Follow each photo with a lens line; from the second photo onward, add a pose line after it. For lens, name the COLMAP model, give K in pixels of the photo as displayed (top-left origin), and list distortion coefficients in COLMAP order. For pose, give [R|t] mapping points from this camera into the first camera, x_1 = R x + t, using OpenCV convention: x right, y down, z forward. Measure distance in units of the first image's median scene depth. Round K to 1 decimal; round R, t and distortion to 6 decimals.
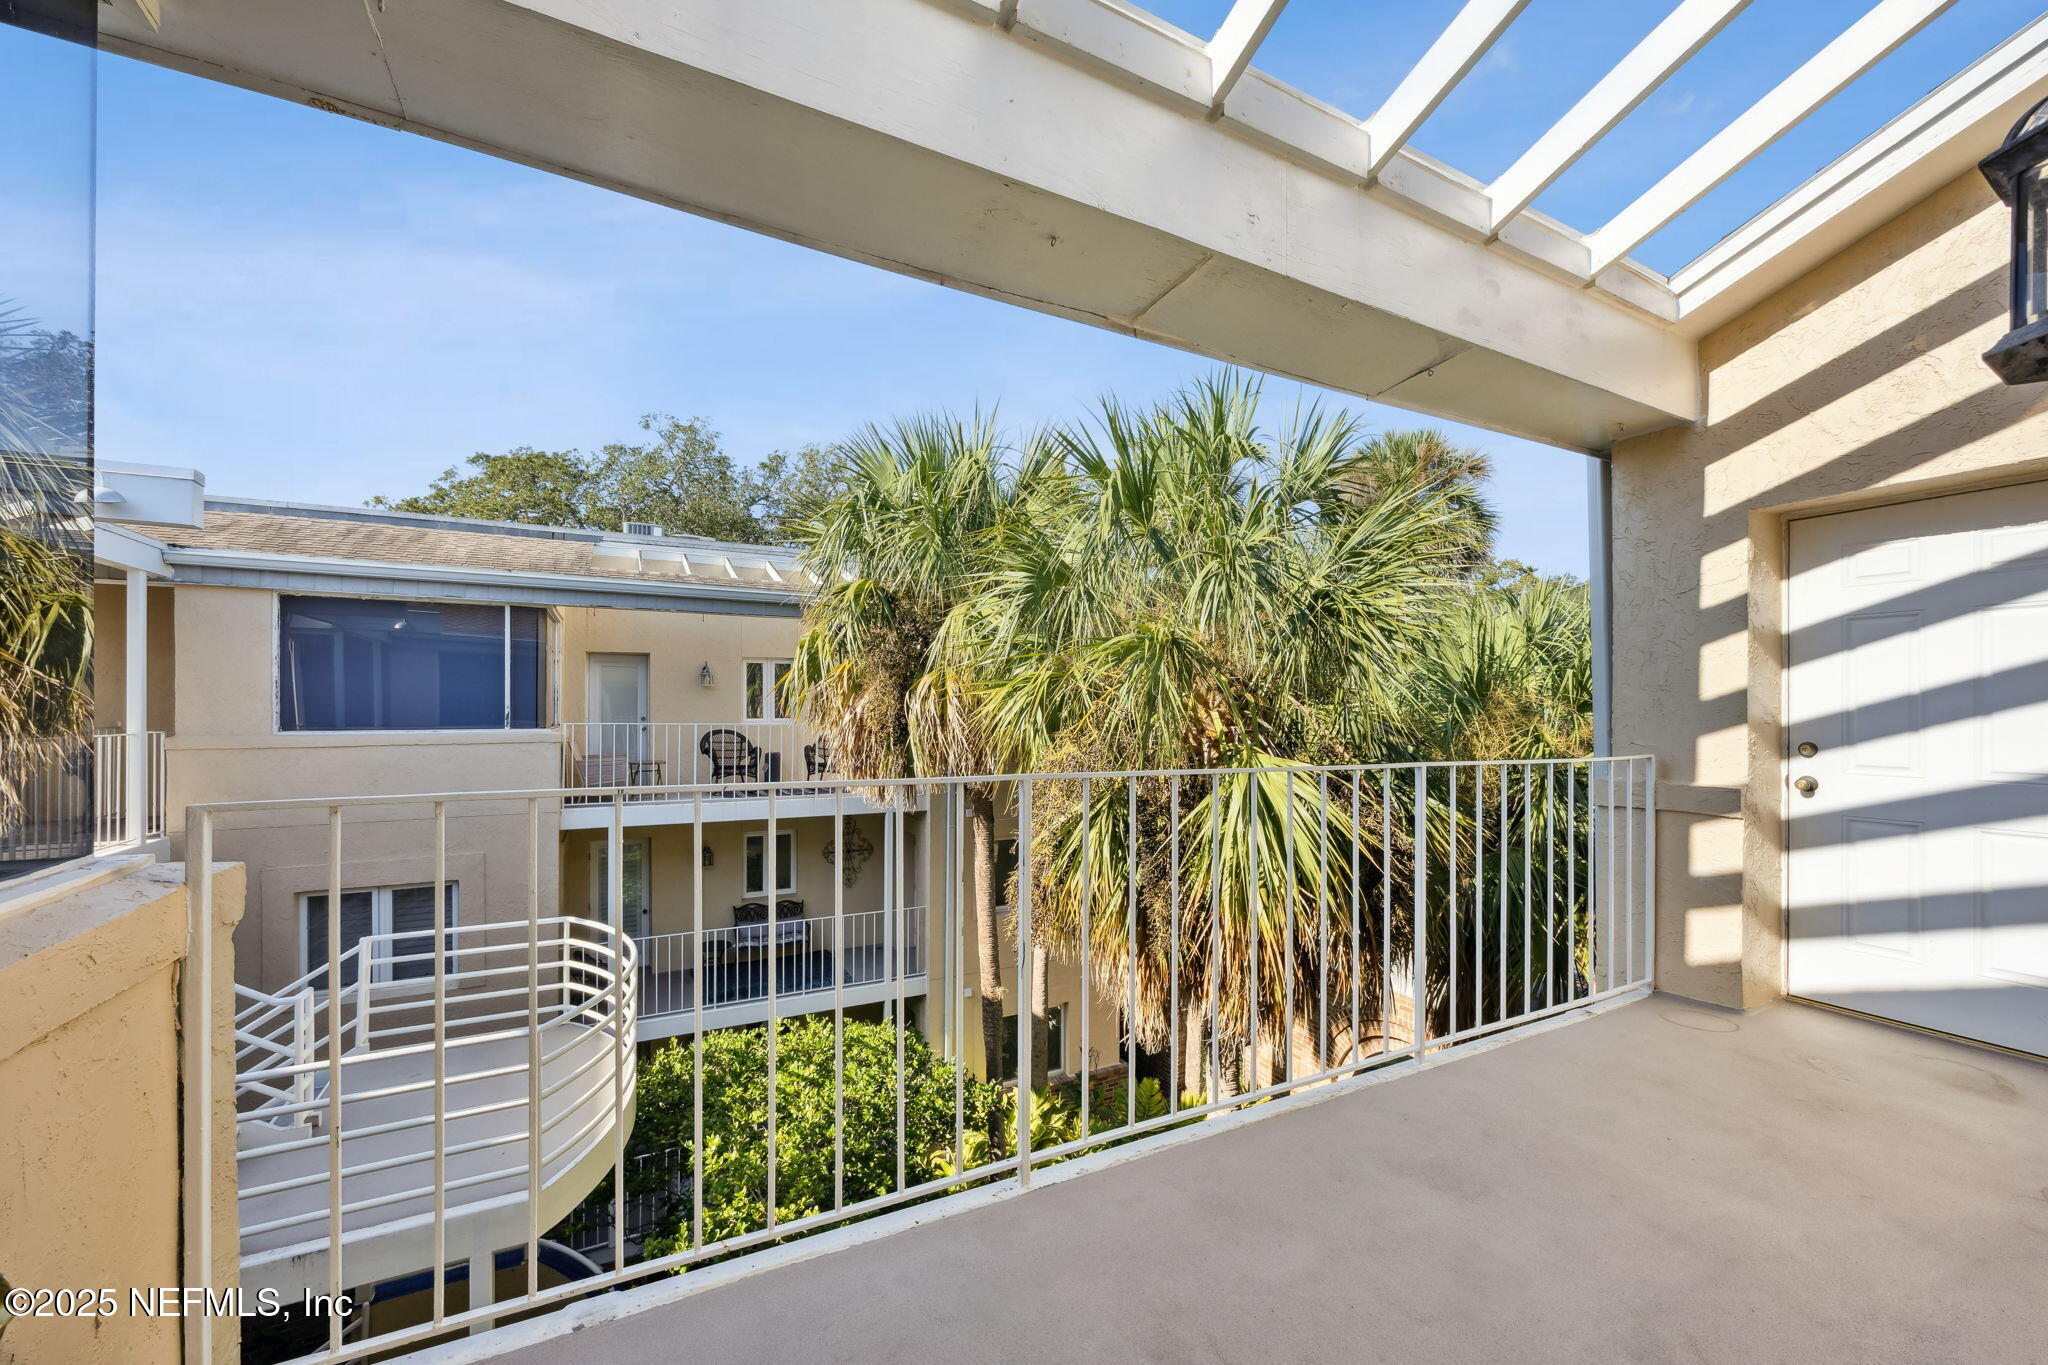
lens RADIAL K [[794.7, 0, 1027.5], [0, 794.7, 700.9], [0, 0, 1]] dist [-0.003517, 0.000385]
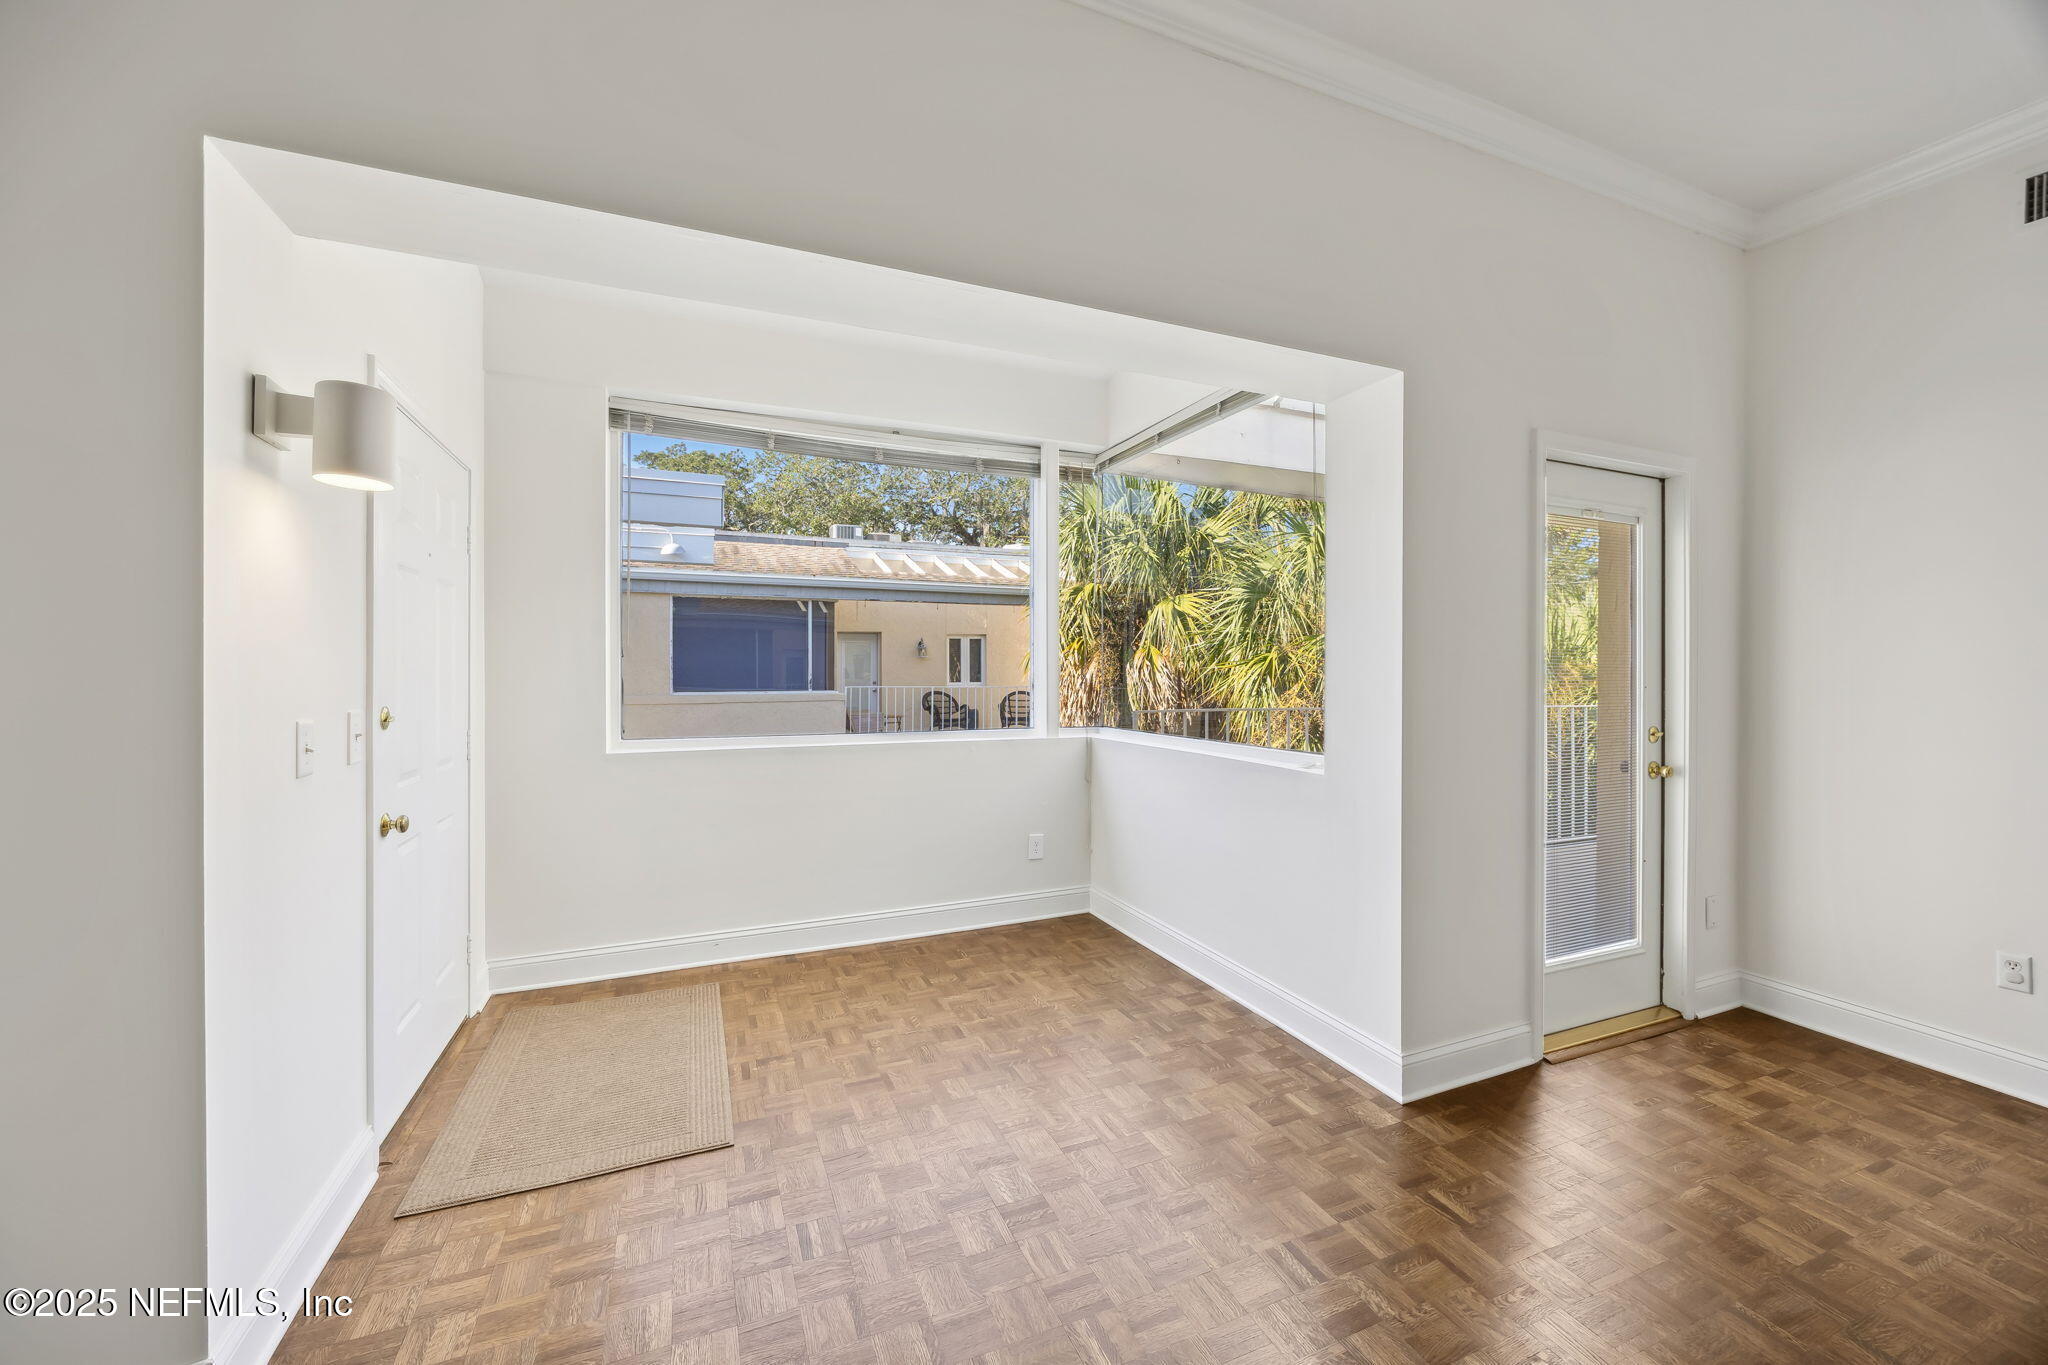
lens RADIAL K [[794.7, 0, 1020.3], [0, 794.7, 667.7], [0, 0, 1]] dist [-0.003517, 0.000385]
pose [[0.996551, -0.003469, -0.082907, -0.178104], [0.003920, 0.999978, 0.005282, -0.009850], [0.082887, -0.005589, 0.996543, -0.334794]]
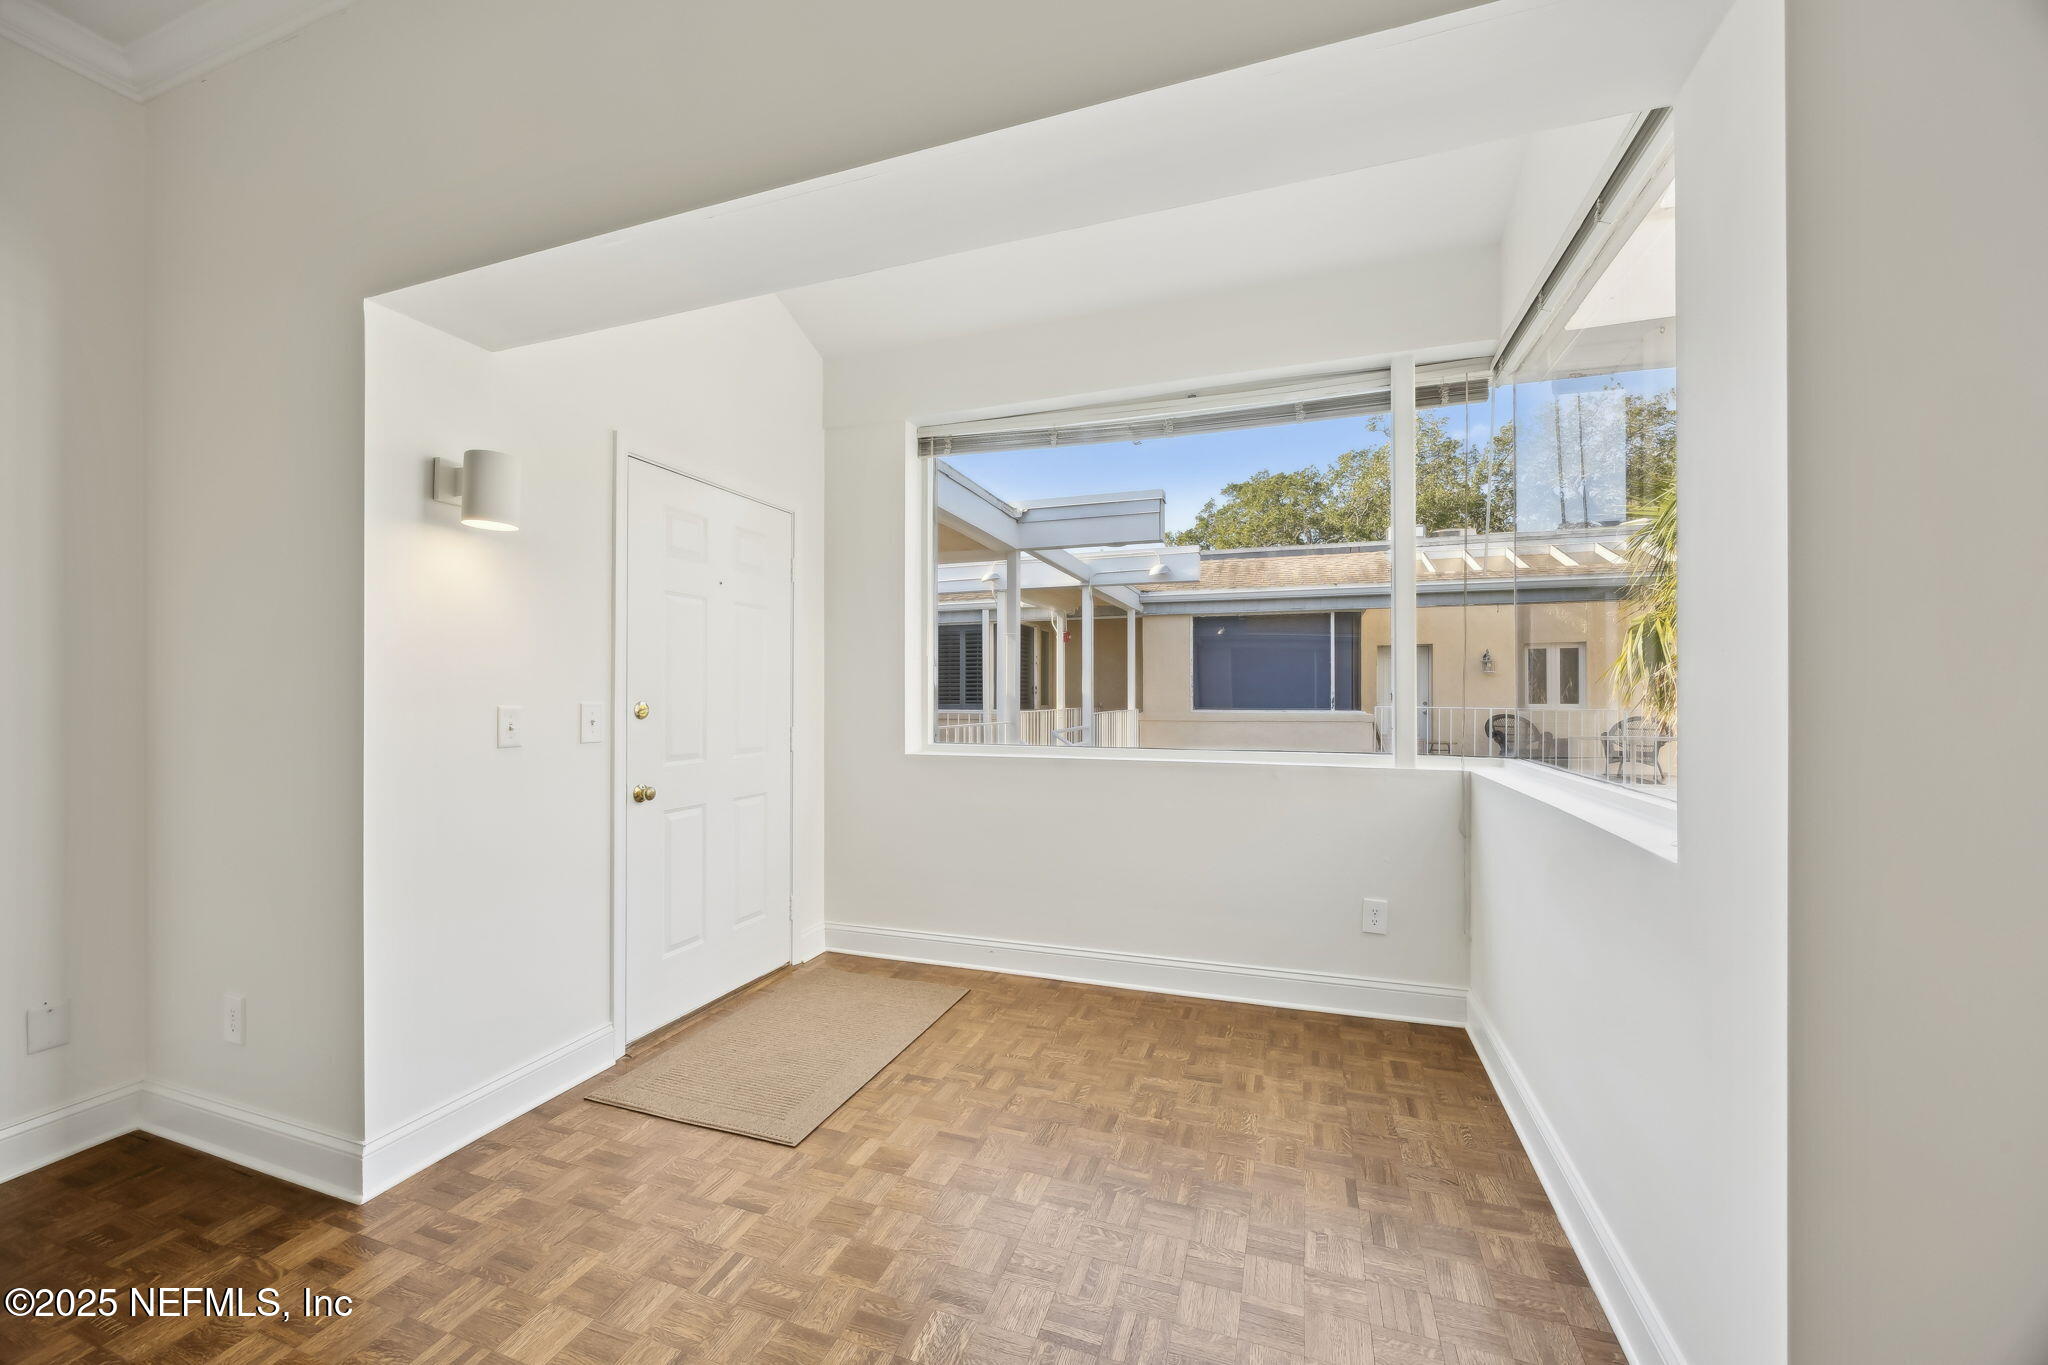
lens RADIAL K [[794.7, 0, 1015.9], [0, 794.7, 690.4], [0, 0, 1]] dist [-0.003517, 0.000385]
pose [[0.678061, -0.004608, -0.734991, -0.070448], [0.008066, 0.999967, 0.001172, -0.001633], [0.734962, -0.006723, 0.678075, -0.221565]]
